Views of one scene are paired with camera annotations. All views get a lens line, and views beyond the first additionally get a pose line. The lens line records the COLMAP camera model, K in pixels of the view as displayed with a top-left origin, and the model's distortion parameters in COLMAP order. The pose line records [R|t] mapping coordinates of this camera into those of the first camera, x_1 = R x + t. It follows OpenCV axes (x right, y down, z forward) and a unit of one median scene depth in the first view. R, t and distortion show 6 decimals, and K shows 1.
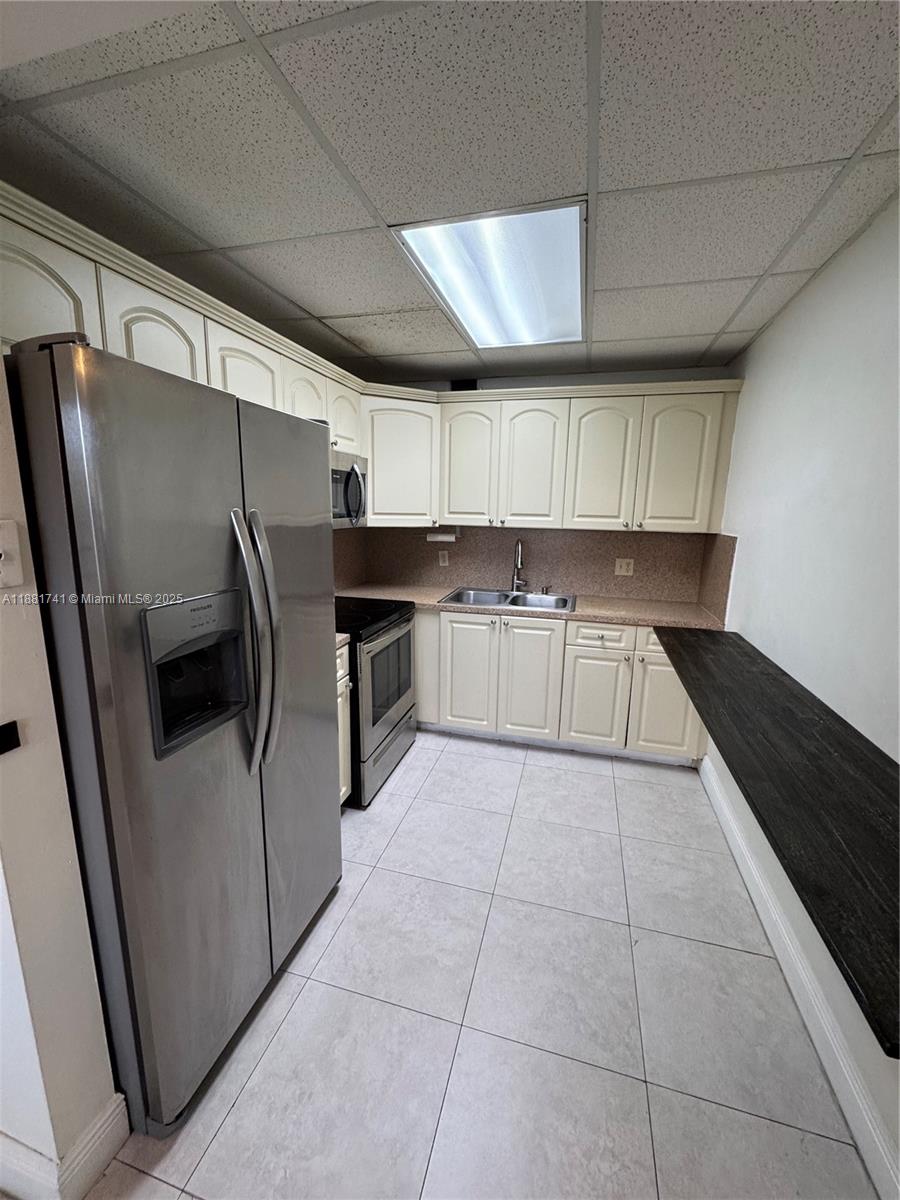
lens RADIAL K [[479.8, 0, 448.3], [0, 479.8, 598.4], [0, 0, 1]] dist [-0.002170, 0.000452]
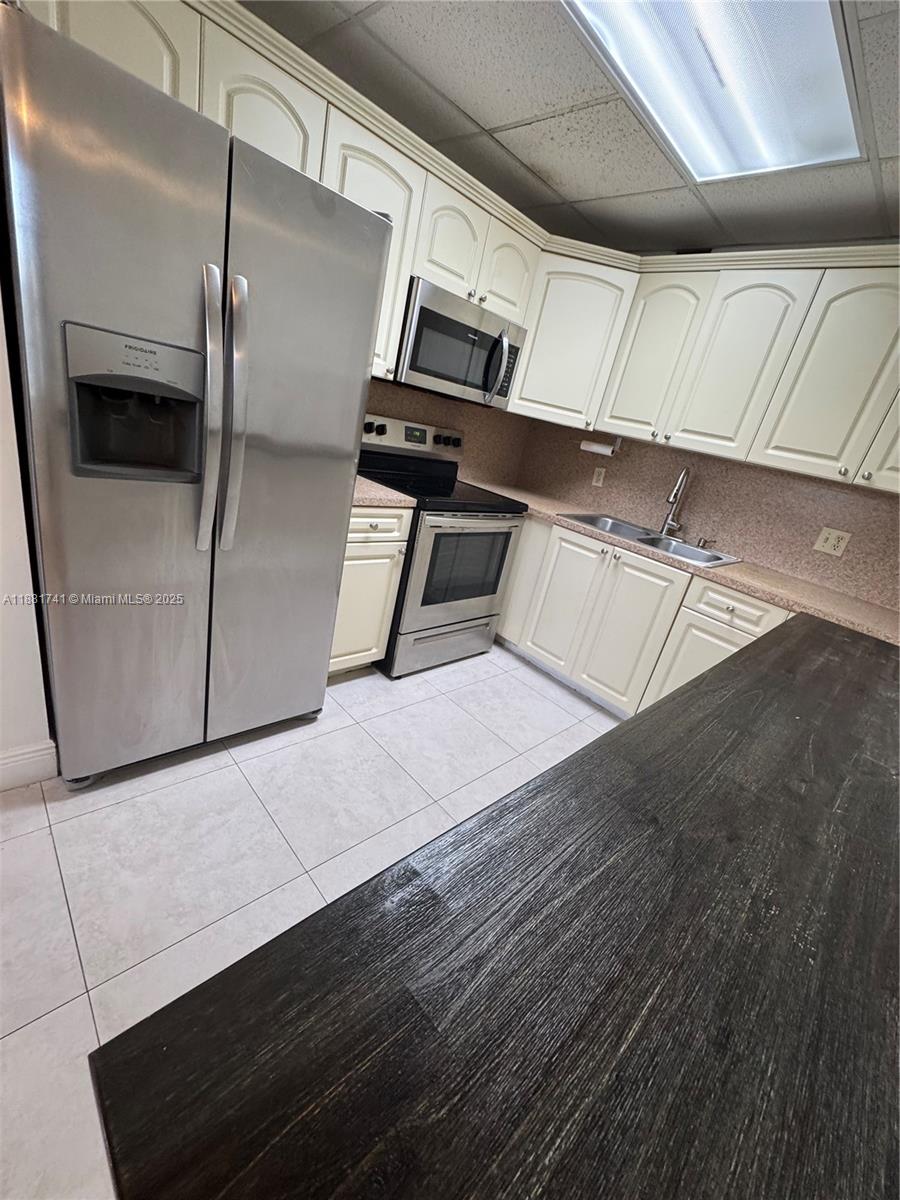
lens RADIAL K [[479.8, 0, 452.6], [0, 479.8, 598.8], [0, 0, 1]] dist [-0.002170, 0.000452]
pose [[0.842747, 0.337974, -0.418987, 0.253158], [-0.289564, 0.940758, 0.176432, 0.057068], [0.453795, -0.027364, 0.890686, 0.144096]]
